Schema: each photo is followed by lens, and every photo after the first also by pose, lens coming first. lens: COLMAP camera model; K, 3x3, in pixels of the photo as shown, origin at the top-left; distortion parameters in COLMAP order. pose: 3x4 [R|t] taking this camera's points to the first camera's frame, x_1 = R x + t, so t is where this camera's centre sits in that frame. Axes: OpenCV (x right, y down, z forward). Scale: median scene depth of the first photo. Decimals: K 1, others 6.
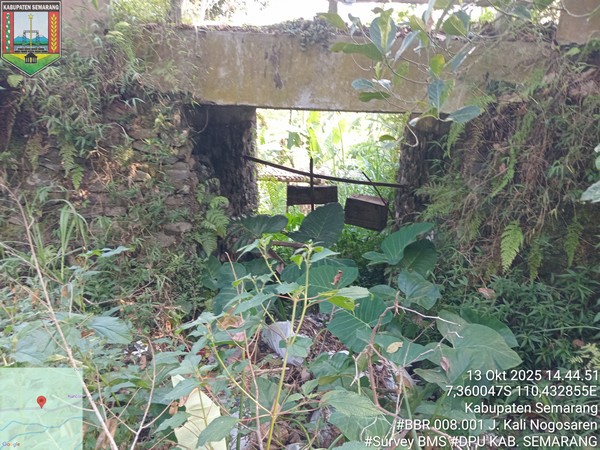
lens RADIAL K [[451.2, 0, 300.0], [0, 451.2, 225.0], [0, 0, 1]] dist [0.043315, -0.088762]
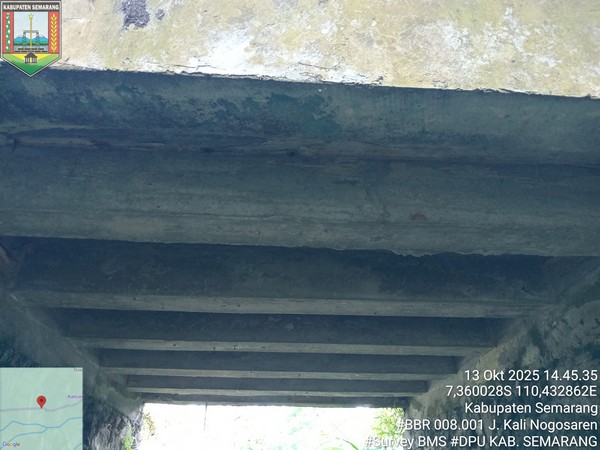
lens RADIAL K [[451.2, 0, 300.0], [0, 451.2, 225.0], [0, 0, 1]] dist [0.043315, -0.088762]
pose [[0.990308, 0.039923, 0.133030, 0.011633], [0.066050, 0.707197, -0.703925, -0.006789], [-0.122181, 0.705889, 0.697706, 0.475995]]
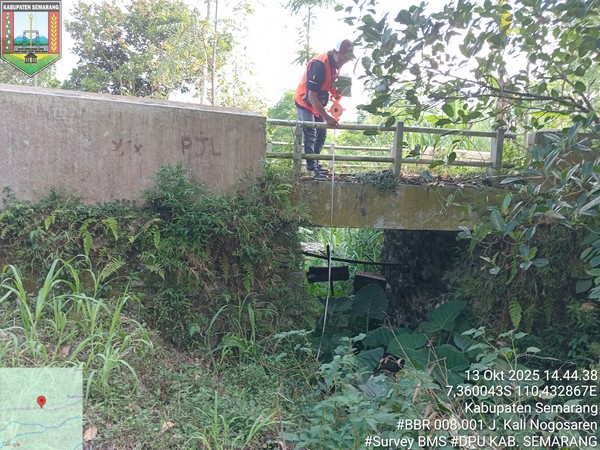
lens RADIAL K [[451.2, 0, 300.0], [0, 451.2, 225.0], [0, 0, 1]] dist [0.043315, -0.088762]
pose [[0.977865, -0.022061, 0.208069, -0.309786], [0.047554, 0.991835, -0.118327, -0.056455], [-0.203760, 0.125602, 0.970930, -0.229856]]
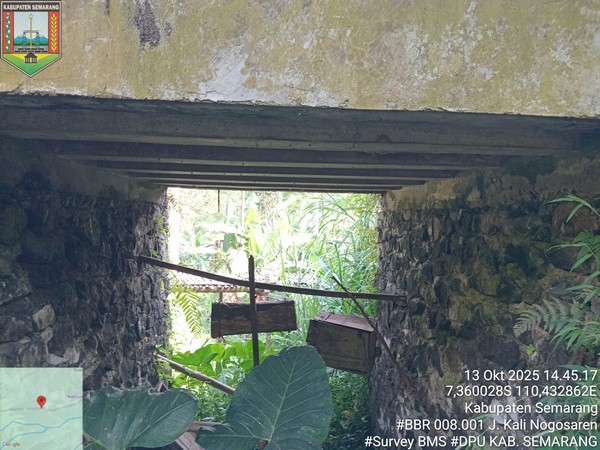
lens RADIAL K [[451.2, 0, 300.0], [0, 451.2, 225.0], [0, 0, 1]] dist [0.043315, -0.088762]
pose [[0.990693, -0.017827, 0.134939, 0.008862], [0.047904, 0.973624, -0.223073, -0.048586], [-0.127403, 0.227461, 0.965417, 0.372504]]
